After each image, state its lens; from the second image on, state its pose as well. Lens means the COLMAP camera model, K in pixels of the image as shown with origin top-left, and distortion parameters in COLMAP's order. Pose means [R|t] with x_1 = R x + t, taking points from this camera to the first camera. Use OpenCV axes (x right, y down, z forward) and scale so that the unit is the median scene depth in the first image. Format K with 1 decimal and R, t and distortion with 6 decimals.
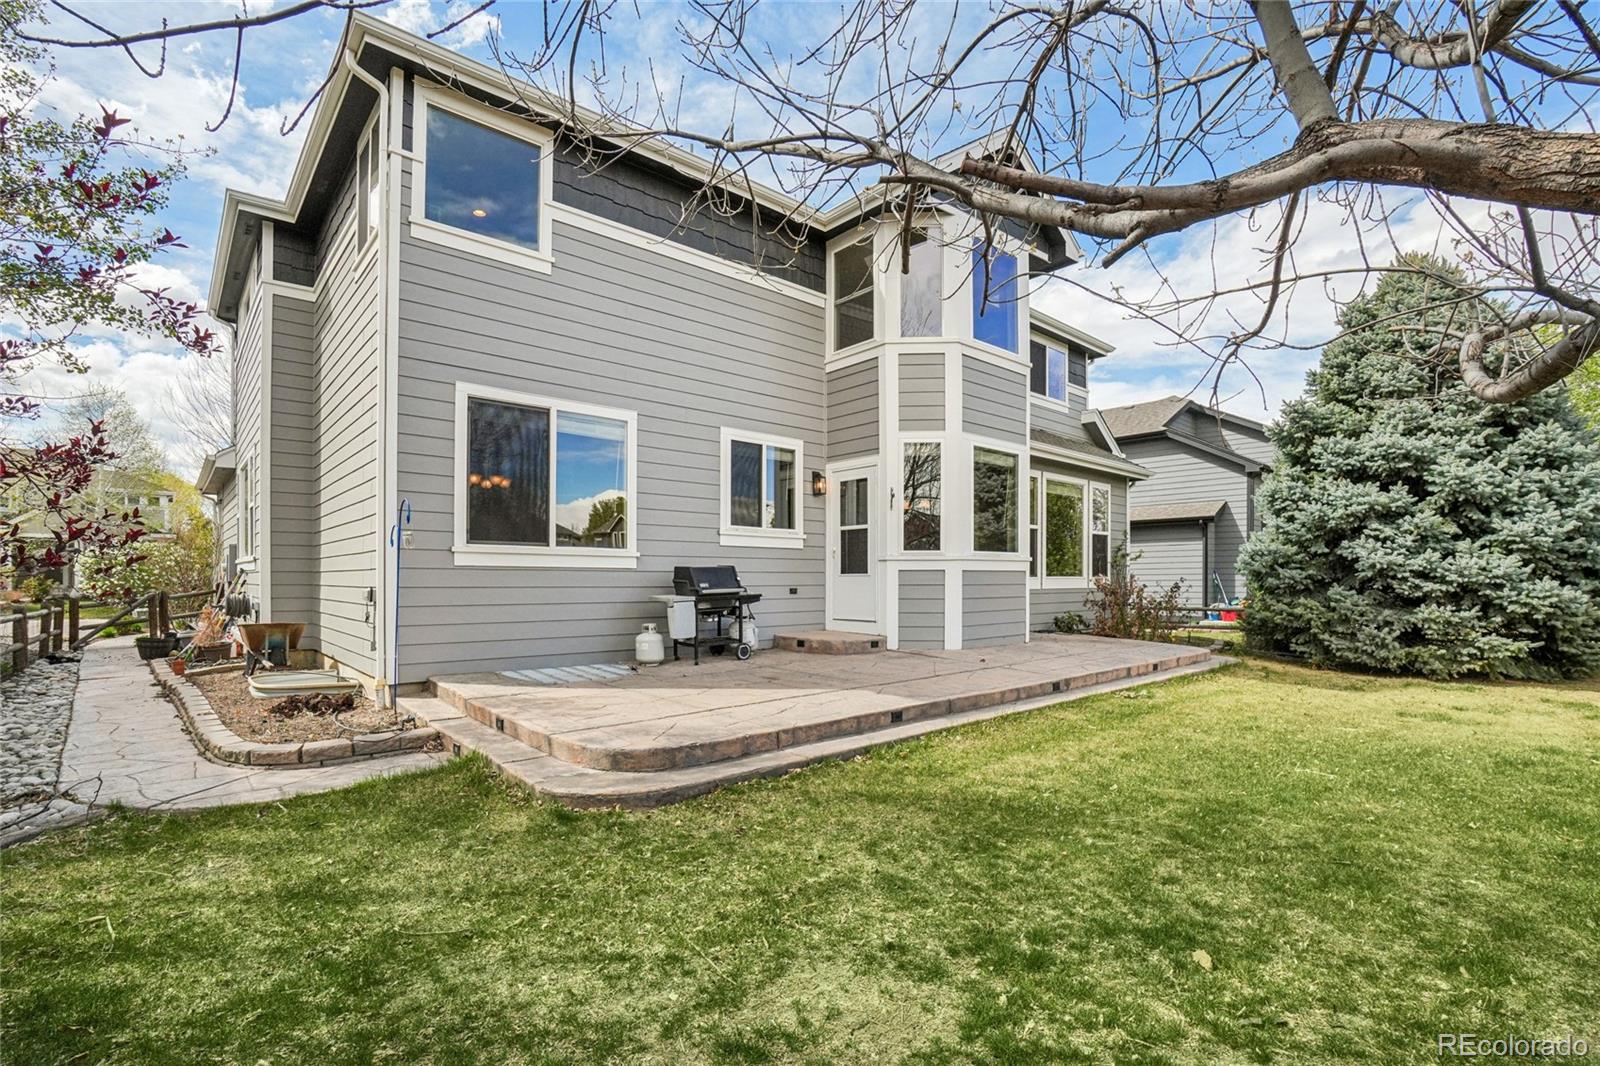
lens RADIAL K [[737.5, 0, 798.4], [0, 737.5, 579.0], [0, 0, 1]] dist [-0.030751, 0.000129]
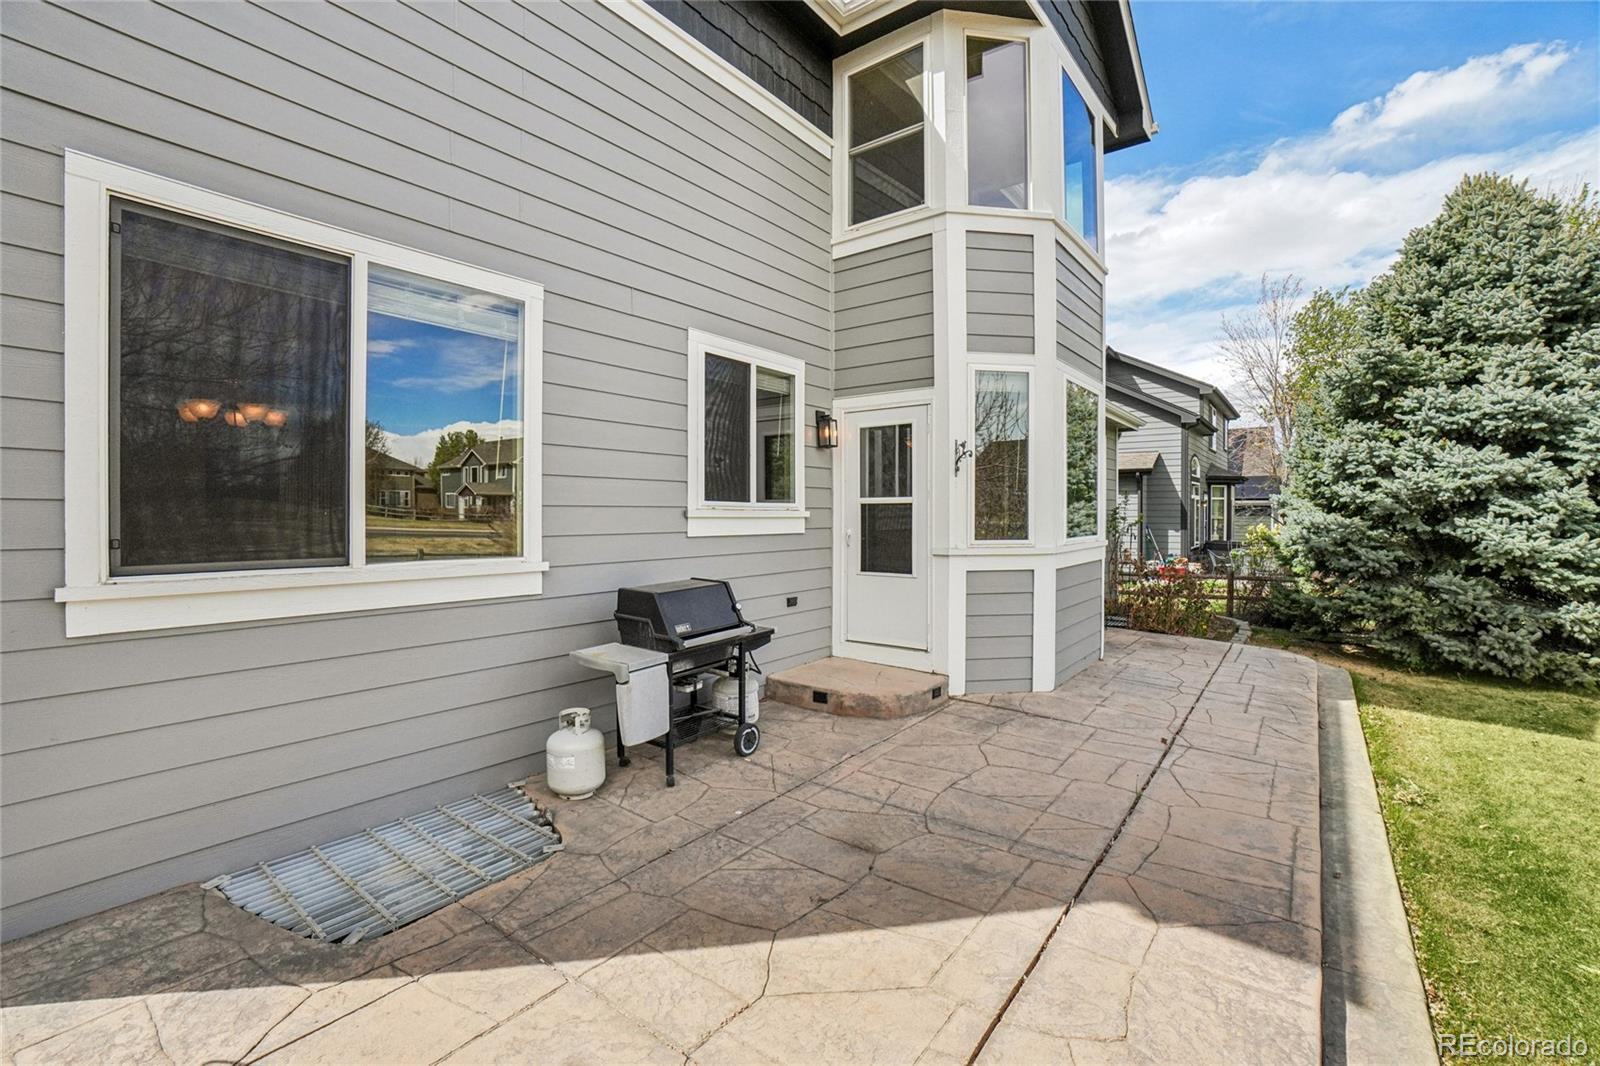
lens RADIAL K [[717.0, 0, 806.0], [0, 717.0, 526.8], [0, 0, 1]] dist [-0.049569, 0.018193]
pose [[0.979172, -0.002631, 0.203013, -0.120834], [-0.001262, 0.999818, 0.019047, -0.060061], [-0.203027, -0.018907, 0.978991, 0.411321]]
